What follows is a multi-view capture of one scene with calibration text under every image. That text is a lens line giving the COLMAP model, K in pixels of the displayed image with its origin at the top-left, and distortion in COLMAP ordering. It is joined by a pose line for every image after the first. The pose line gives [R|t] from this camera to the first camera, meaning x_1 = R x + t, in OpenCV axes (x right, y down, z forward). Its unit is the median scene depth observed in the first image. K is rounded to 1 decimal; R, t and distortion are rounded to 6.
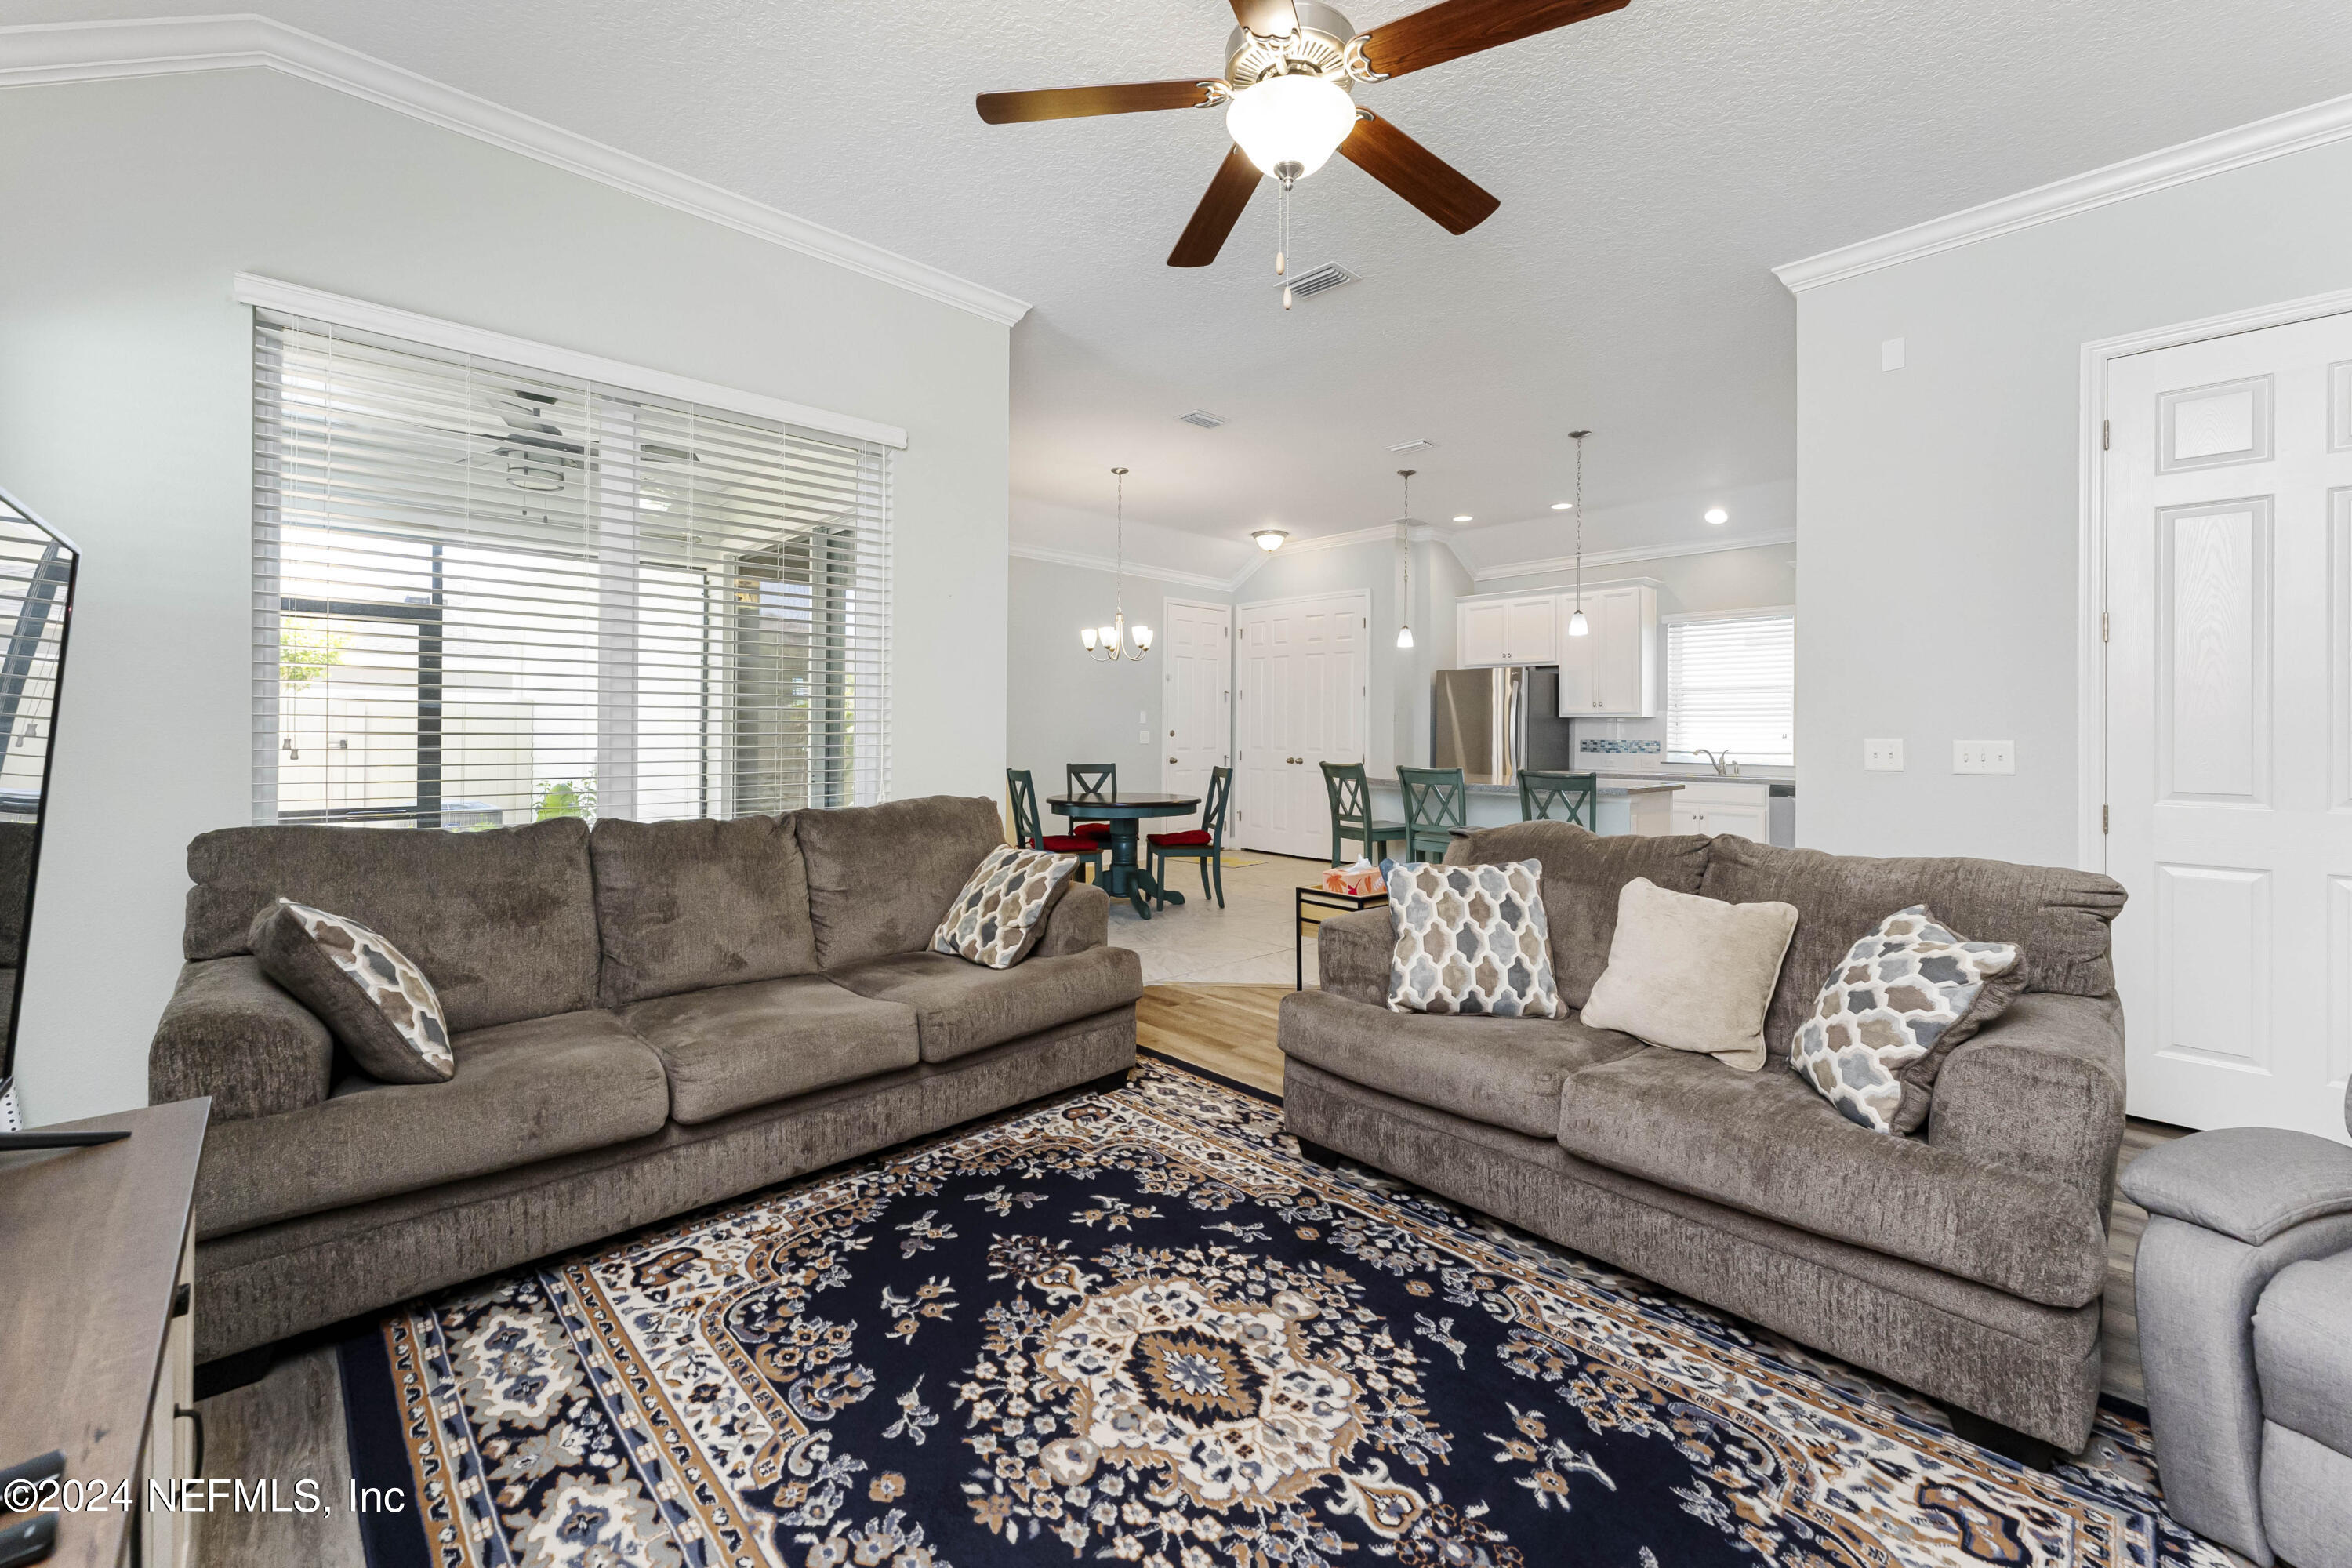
lens RADIAL K [[942.8, 0, 1178.1], [0, 942.8, 737.2], [0, 0, 1]] dist [-0.001864, 0.000701]
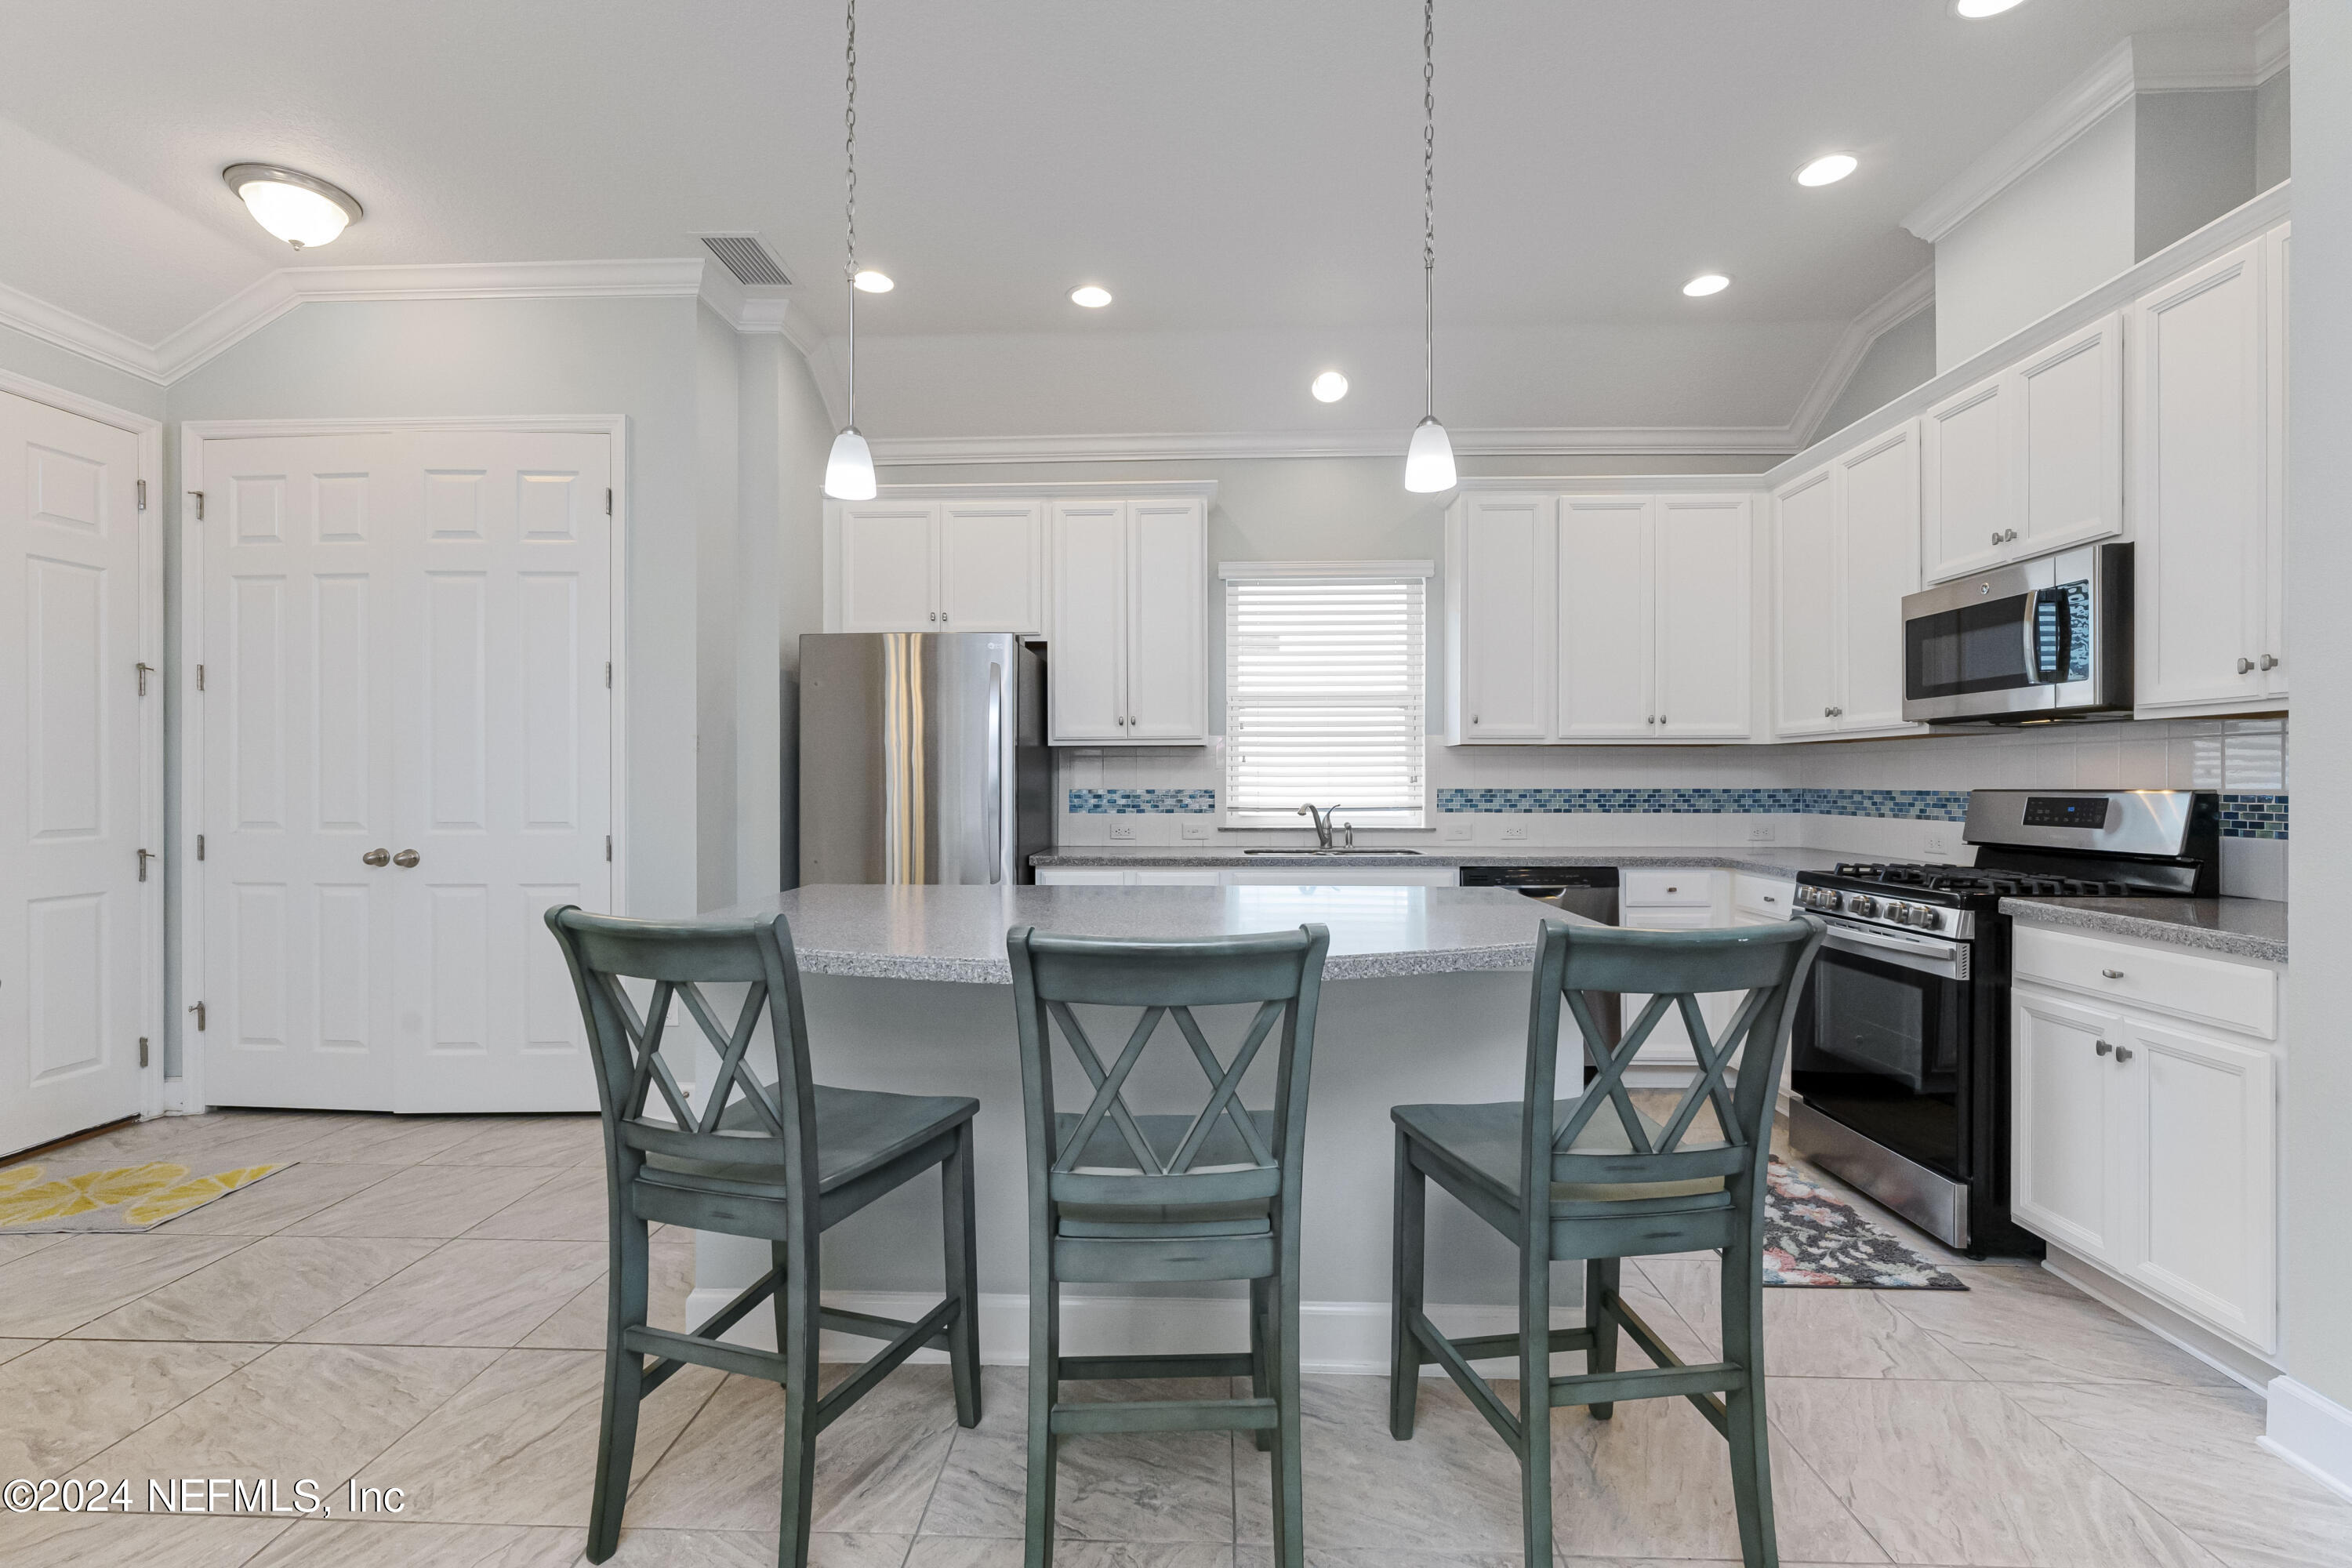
lens RADIAL K [[1039.9, 0, 1178.9], [0, 1039.9, 778.5], [0, 0, 1]] dist [-0.002829, 0.000492]
pose [[0.711227, -0.008191, 0.702914, 0.082112], [0.012302, 0.999924, -0.000795, -0.003082], [-0.702854, 0.009213, 0.711274, 0.711599]]
